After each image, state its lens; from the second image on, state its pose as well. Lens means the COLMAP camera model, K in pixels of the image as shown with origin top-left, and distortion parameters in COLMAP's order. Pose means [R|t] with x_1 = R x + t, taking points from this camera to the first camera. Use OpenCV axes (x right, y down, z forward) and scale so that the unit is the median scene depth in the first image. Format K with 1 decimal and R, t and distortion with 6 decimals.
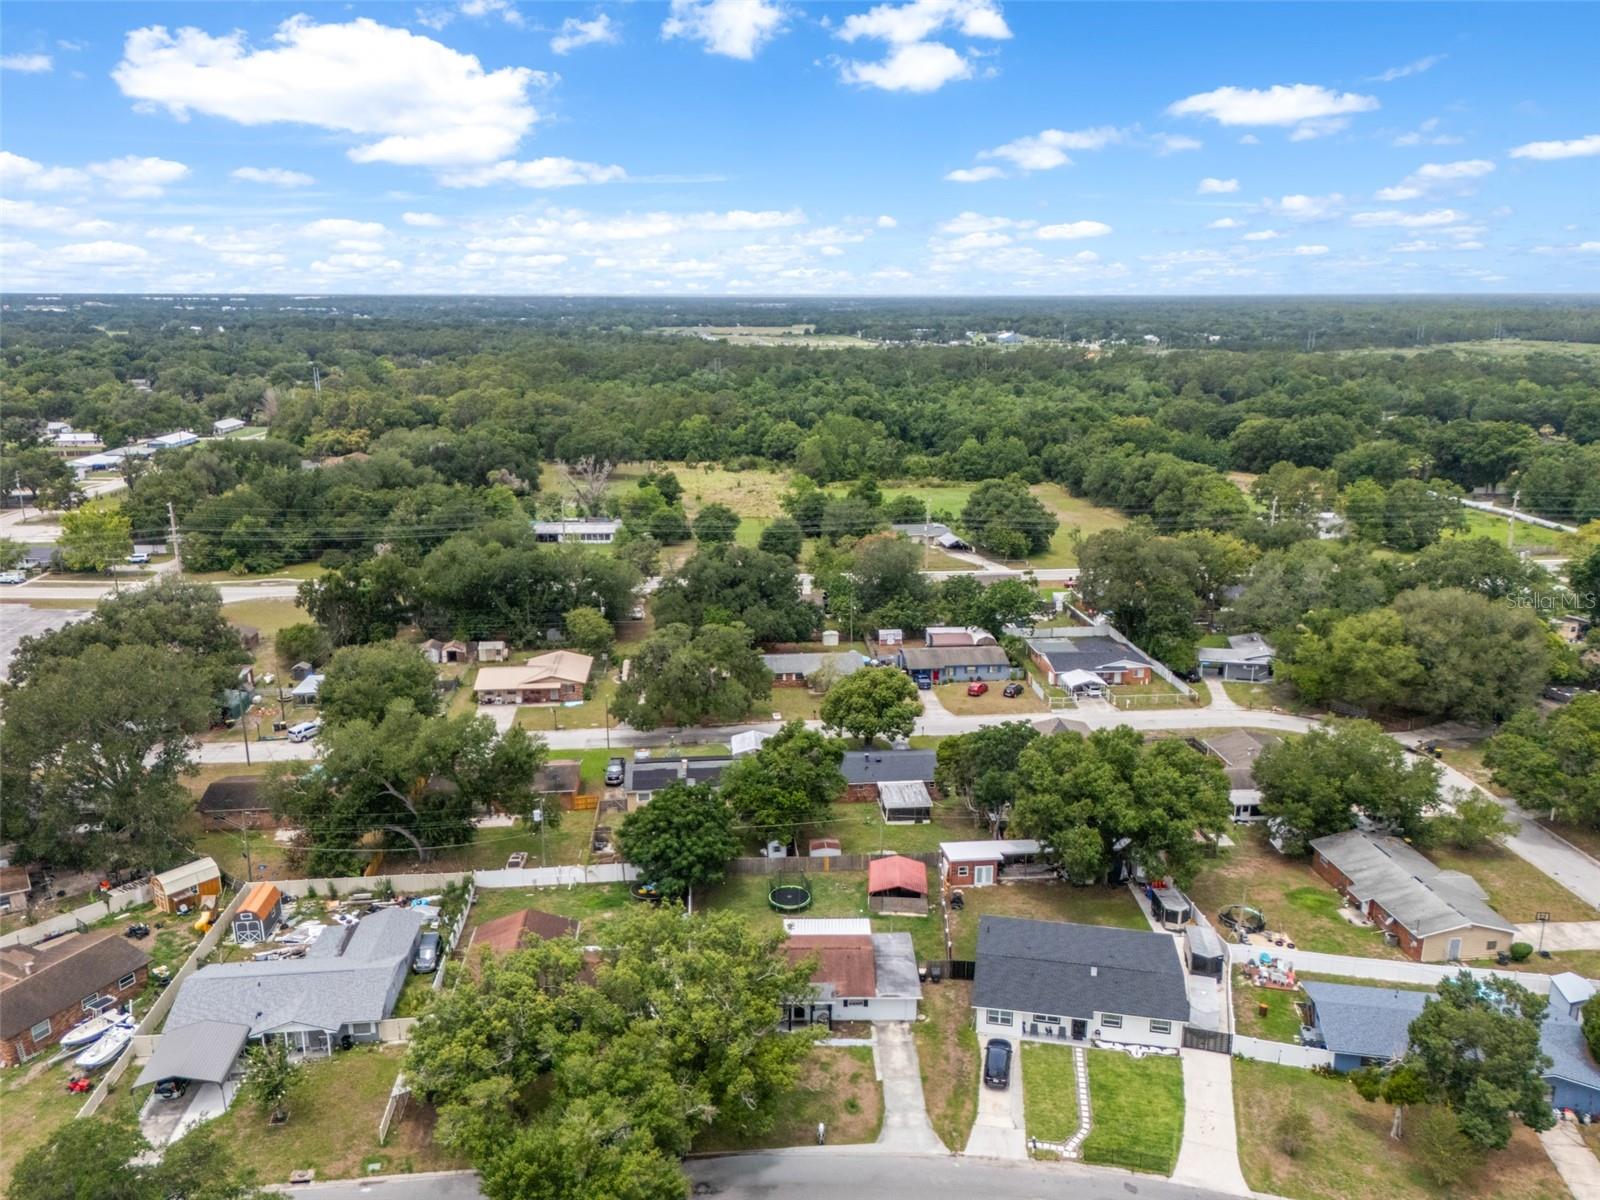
lens RADIAL K [[1177.2, 0, 800.0], [0, 1177.2, 600.0], [0, 0, 1]] dist [0.085838, -0.081430]
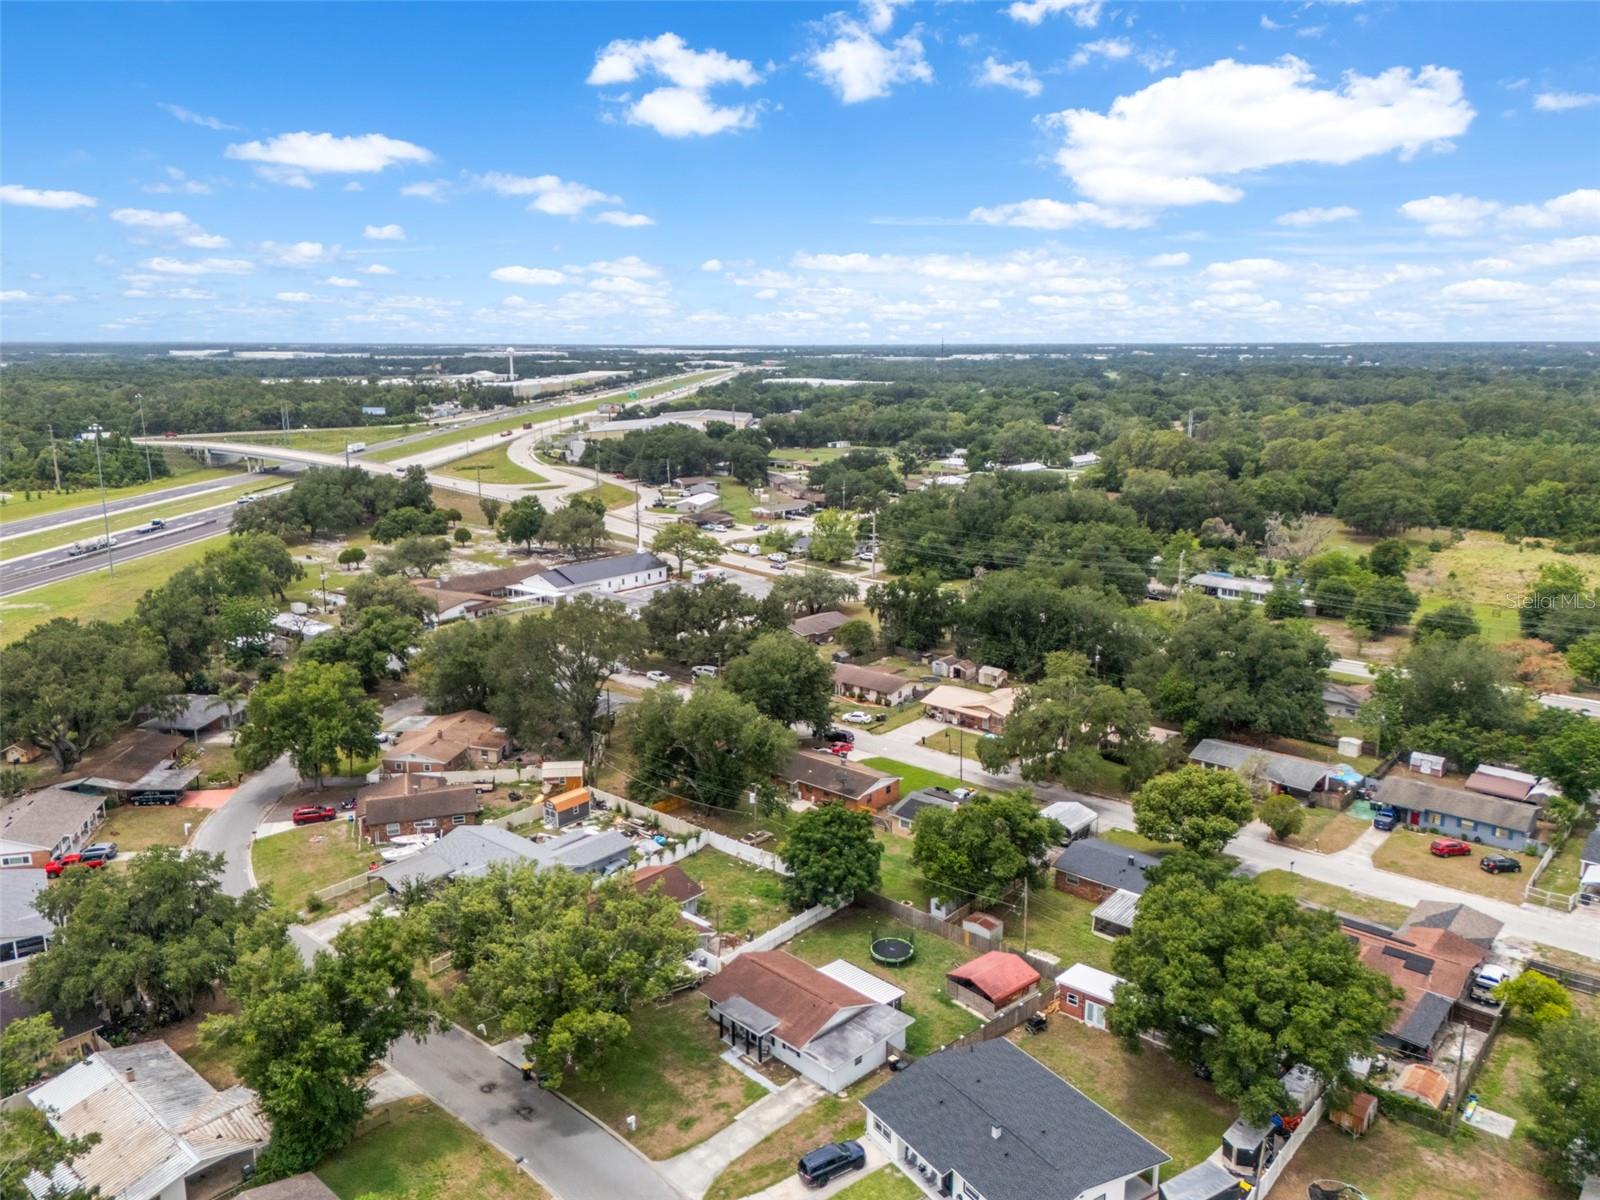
lens RADIAL K [[1166.1, 0, 800.0], [0, 1166.1, 600.0], [0, 0, 1]] dist [0.134090, -0.134074]
pose [[0.705077, 0.155461, -0.691880, 0.369289], [-0.180428, 0.982893, 0.036981, -0.035374], [0.685793, 0.098760, 0.721064, 0.141053]]
